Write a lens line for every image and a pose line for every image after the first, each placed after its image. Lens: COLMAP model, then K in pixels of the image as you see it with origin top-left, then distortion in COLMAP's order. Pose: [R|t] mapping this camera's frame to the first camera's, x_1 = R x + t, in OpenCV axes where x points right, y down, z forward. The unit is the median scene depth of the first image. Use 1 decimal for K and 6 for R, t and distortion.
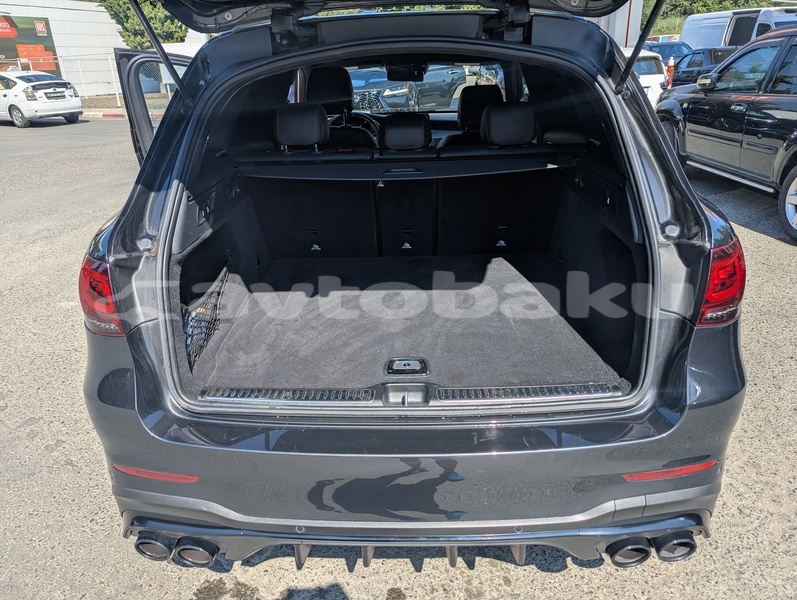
lens RADIAL K [[556.4, 0, 390.8], [0, 556.4, 296.9], [0, 0, 1]] dist [0.043749, -0.034983]
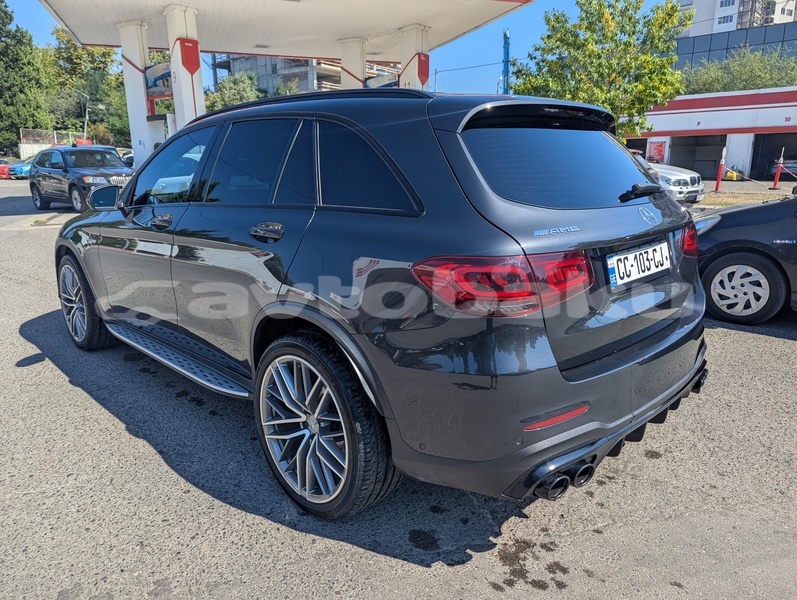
lens RADIAL K [[561.0, 0, 396.2], [0, 561.0, 311.5], [0, 0, 1]] dist [0.043546, -0.040497]
pose [[0.689235, -0.156486, 0.707437, -0.390152], [0.264351, 0.963402, -0.044443, 0.010906], [-0.674592, 0.217643, 0.705378, 0.076393]]
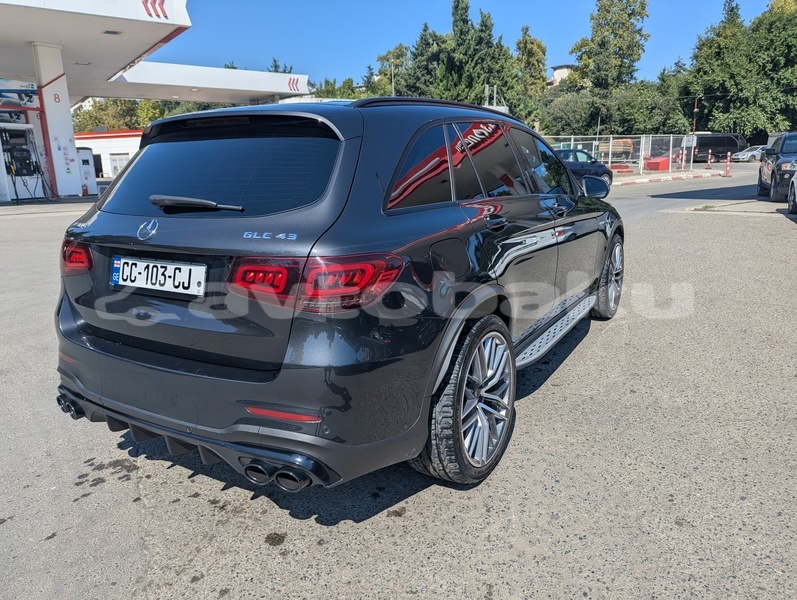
lens RADIAL K [[561.3, 0, 398.5], [0, 561.3, 300.0], [0, 0, 1]] dist [0.027143, 0.001288]
pose [[0.874345, 0.127748, -0.468189, 0.332271], [-0.190410, 0.977678, -0.088827, 0.025010], [0.446390, 0.166813, 0.879152, -0.032852]]
